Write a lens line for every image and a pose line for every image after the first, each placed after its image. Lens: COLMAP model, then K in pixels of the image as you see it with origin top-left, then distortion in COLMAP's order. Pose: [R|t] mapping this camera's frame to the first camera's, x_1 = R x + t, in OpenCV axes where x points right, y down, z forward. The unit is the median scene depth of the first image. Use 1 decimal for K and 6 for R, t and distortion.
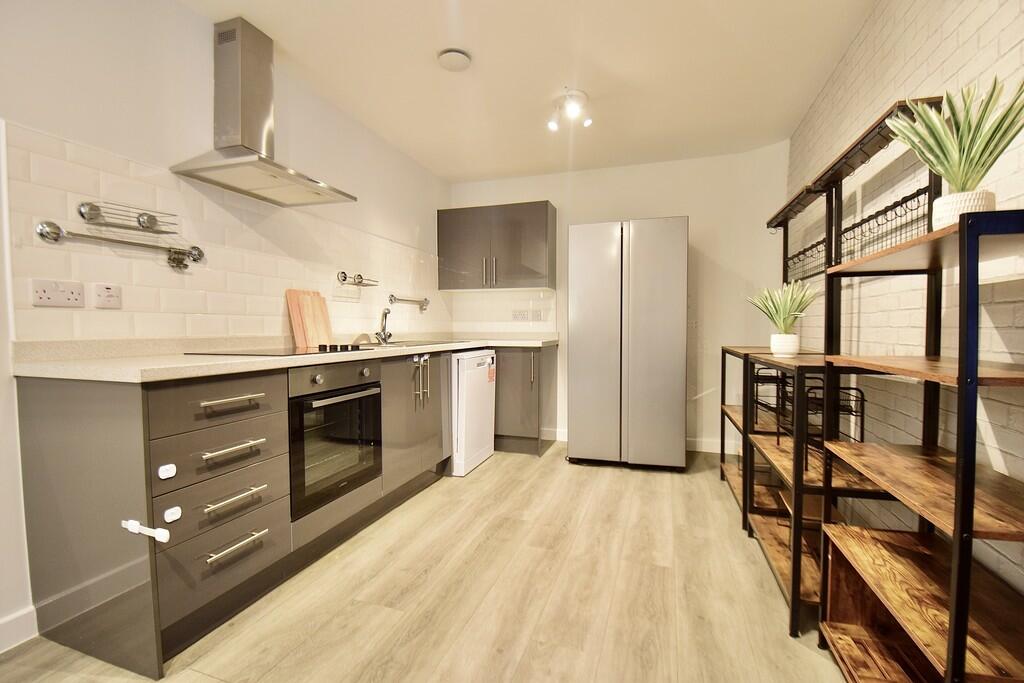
lens RADIAL K [[450.3, 0, 514.2], [0, 450.3, 350.0], [0, 0, 1]] dist [0.008696, -0.000268]
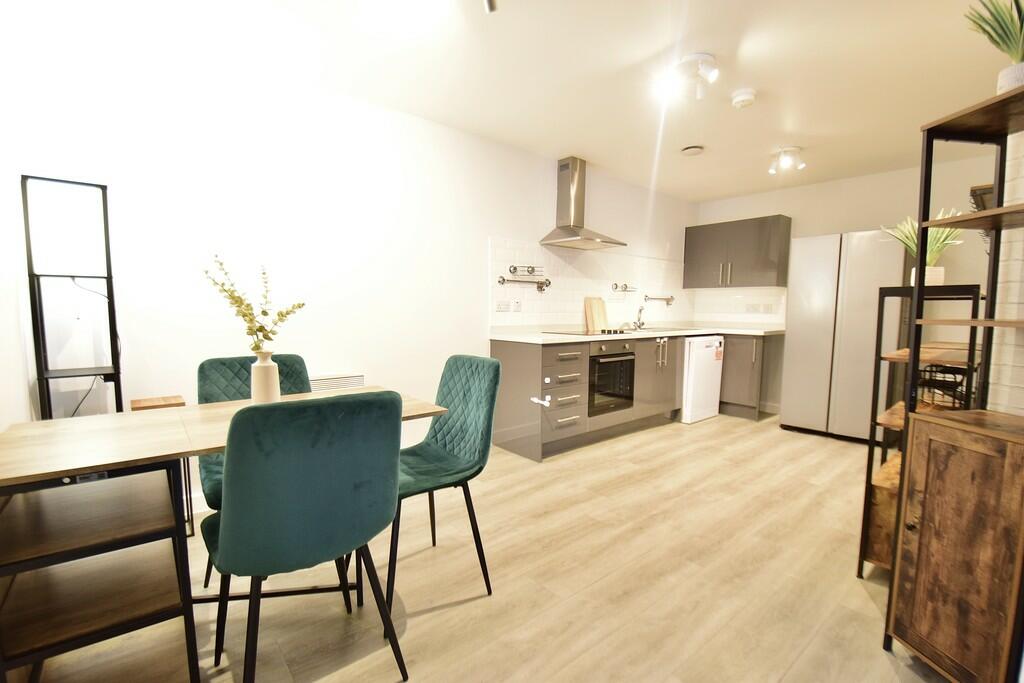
lens RADIAL K [[450.3, 0, 514.2], [0, 450.3, 350.0], [0, 0, 1]] dist [0.008696, -0.000268]
pose [[0.847756, 0.056859, -0.527330, 0.204840], [-0.035054, 0.998070, 0.051261, -0.009913], [0.529227, -0.024972, 0.848113, -0.655963]]
